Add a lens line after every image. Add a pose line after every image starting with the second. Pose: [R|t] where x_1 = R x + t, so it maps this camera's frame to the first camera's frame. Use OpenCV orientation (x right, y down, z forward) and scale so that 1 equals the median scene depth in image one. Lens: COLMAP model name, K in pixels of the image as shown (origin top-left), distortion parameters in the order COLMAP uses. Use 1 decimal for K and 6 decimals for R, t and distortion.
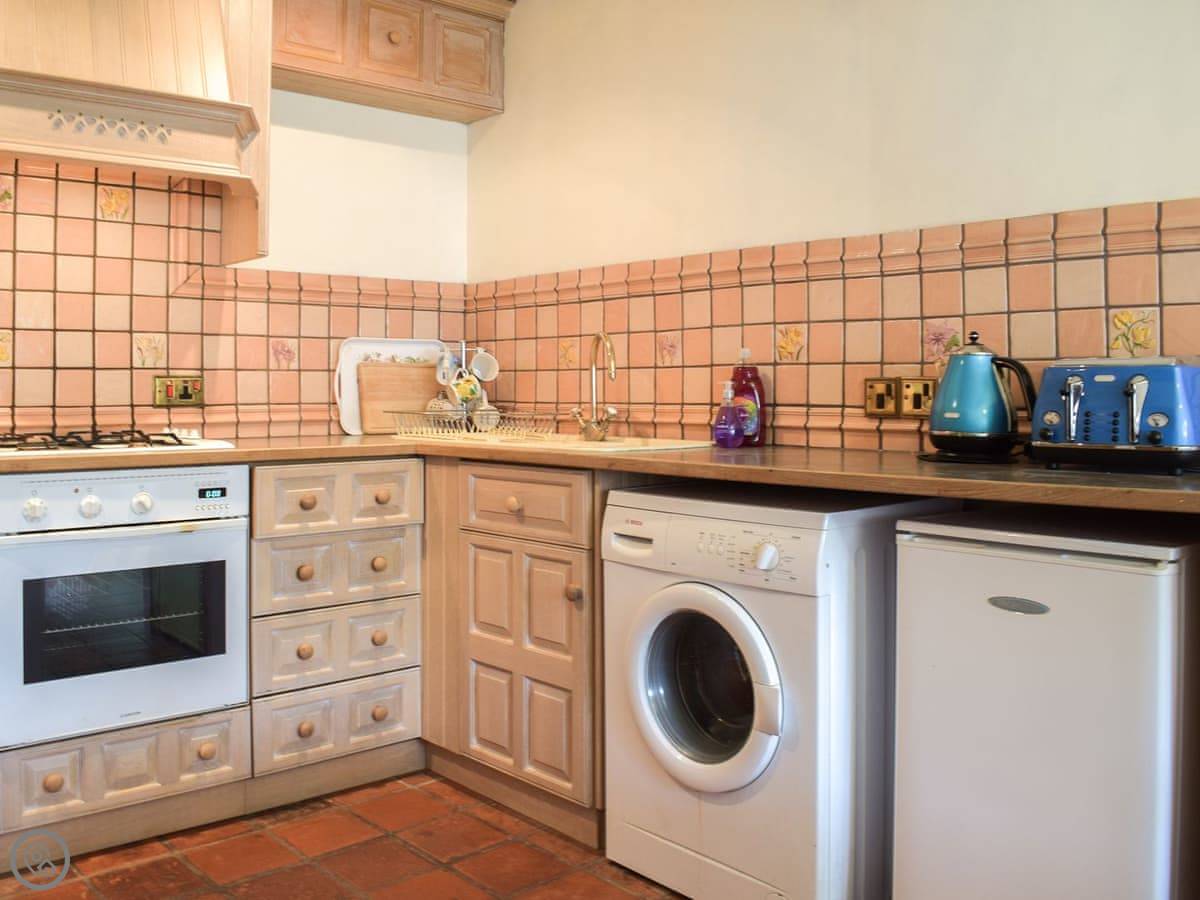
lens RADIAL K [[1120.6, 0, 566.6], [0, 1120.6, 354.2], [0, 0, 1]] dist [-0.061202, 0.000000]
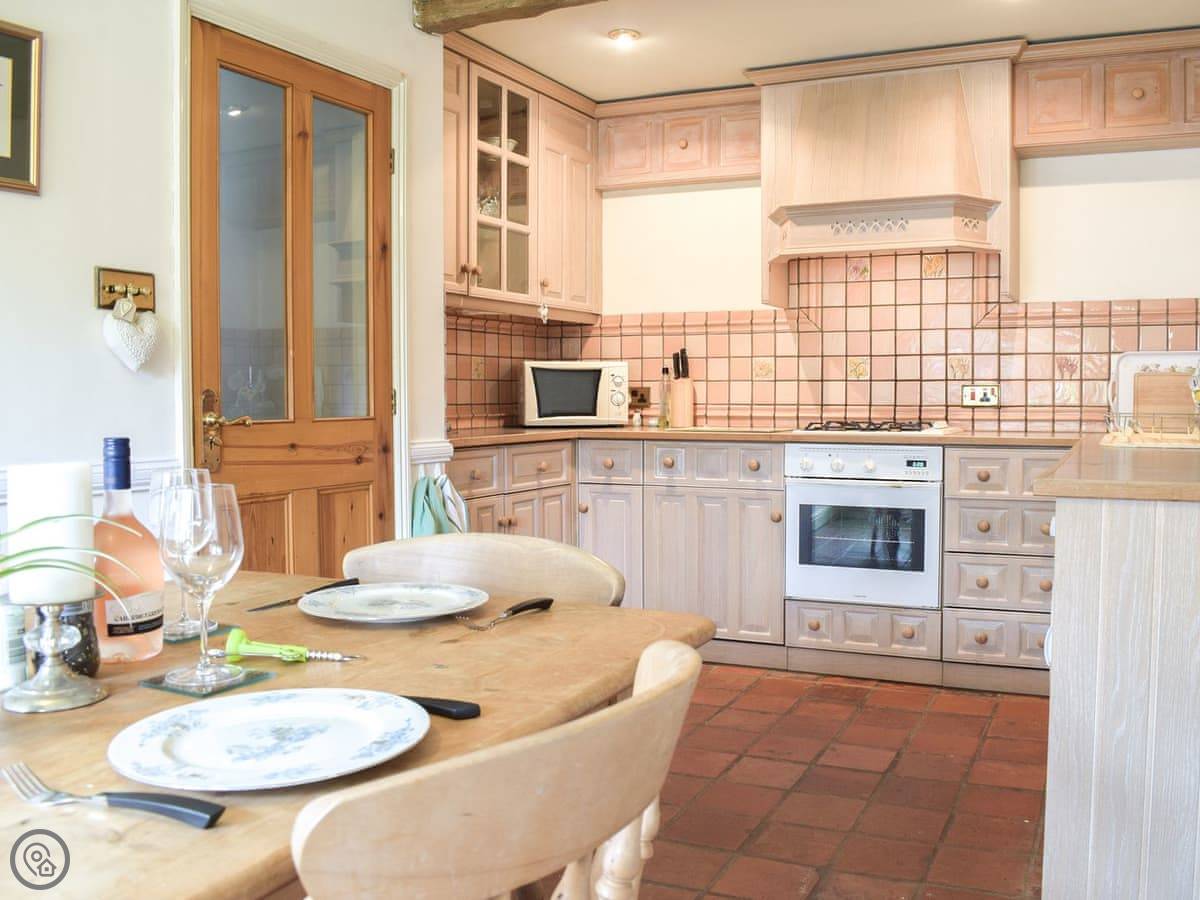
lens RADIAL K [[1120.6, 0, 636.1], [0, 1120.6, 440.4], [0, 0, 1]] dist [-0.061202, 0.000000]
pose [[0.415126, 0.038983, -0.908928, 0.763848], [0.026030, 0.998164, 0.054698, 0.001380], [0.909391, -0.046366, 0.413349, 0.032762]]
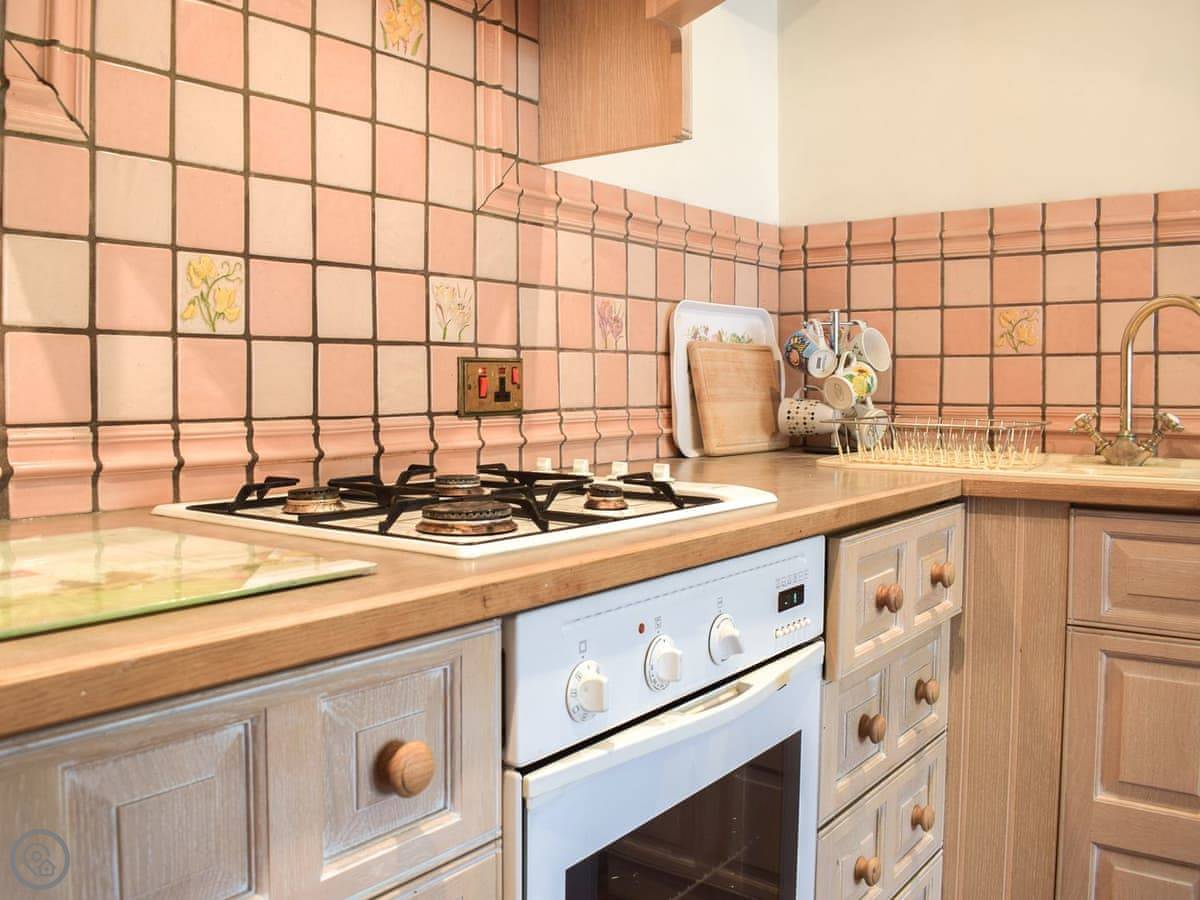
lens RADIAL K [[1074.6, 0, 547.2], [0, 1074.6, 409.1], [0, 0, 1]] dist [-0.074857, 0.000931]
pose [[0.980010, -0.002566, 0.198929, -0.440975], [-0.008160, 0.998557, 0.053081, 0.016527], [-0.198779, -0.053643, 0.978575, 0.492953]]
